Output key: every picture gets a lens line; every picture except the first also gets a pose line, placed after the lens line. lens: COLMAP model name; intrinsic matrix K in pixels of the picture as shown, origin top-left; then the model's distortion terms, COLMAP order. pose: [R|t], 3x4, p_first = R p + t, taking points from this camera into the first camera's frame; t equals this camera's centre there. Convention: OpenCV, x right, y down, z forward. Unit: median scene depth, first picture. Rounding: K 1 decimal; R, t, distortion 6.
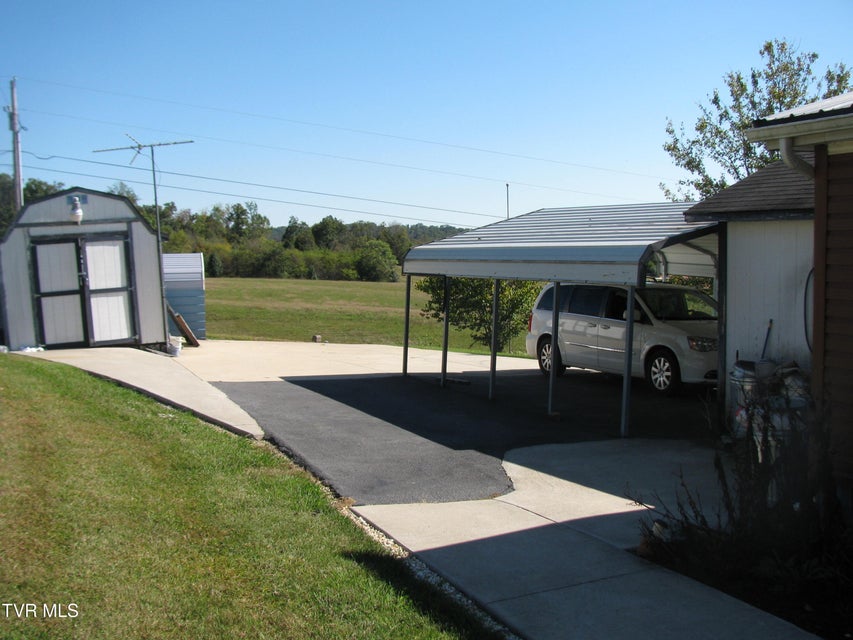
lens RADIAL K [[900.3, 0, 426.5], [0, 900.3, 320.0], [0, 0, 1]] dist [-0.220724, 0.250672]
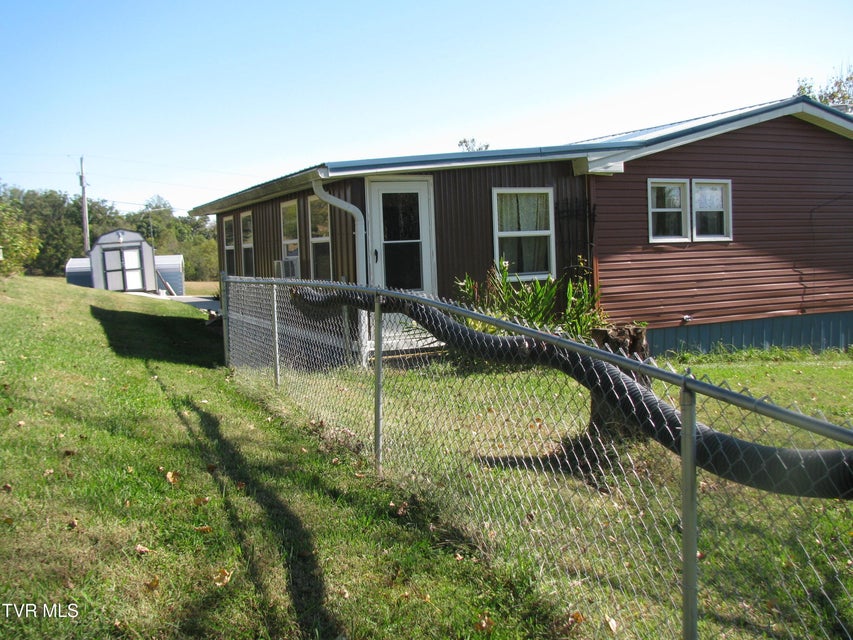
lens RADIAL K [[900.3, 0, 426.5], [0, 900.3, 320.0], [0, 0, 1]] dist [-0.220724, 0.250672]
pose [[0.998939, -0.013599, -0.044001, 0.568070], [0.013383, 0.999897, -0.005195, 0.131725], [0.044067, 0.004601, 0.999018, -1.435121]]
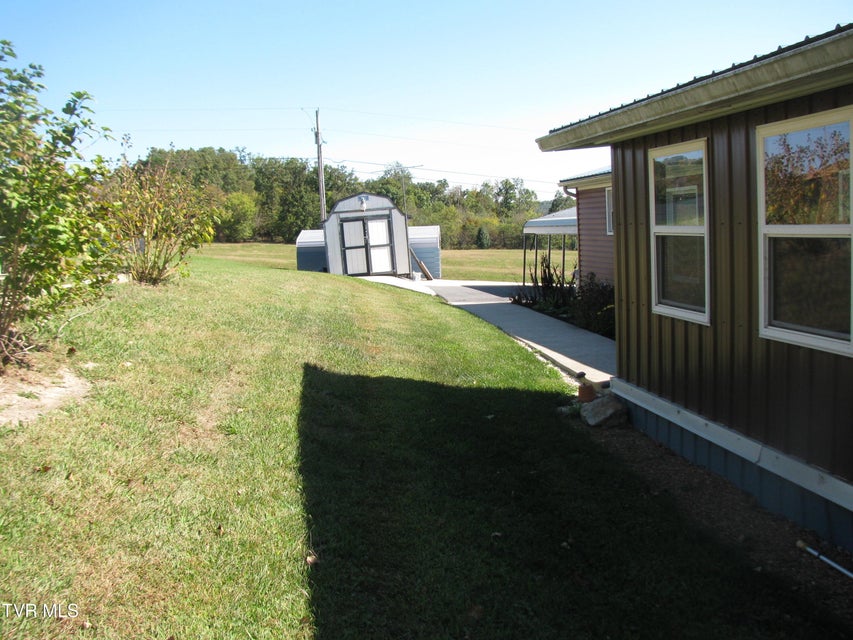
lens RADIAL K [[900.3, 0, 426.5], [0, 900.3, 320.0], [0, 0, 1]] dist [-0.220724, 0.250672]
pose [[0.954254, 0.009546, -0.298845, 0.306646], [-0.000517, 0.999541, 0.030277, 0.065829], [0.298997, -0.028738, 0.953821, -0.802363]]
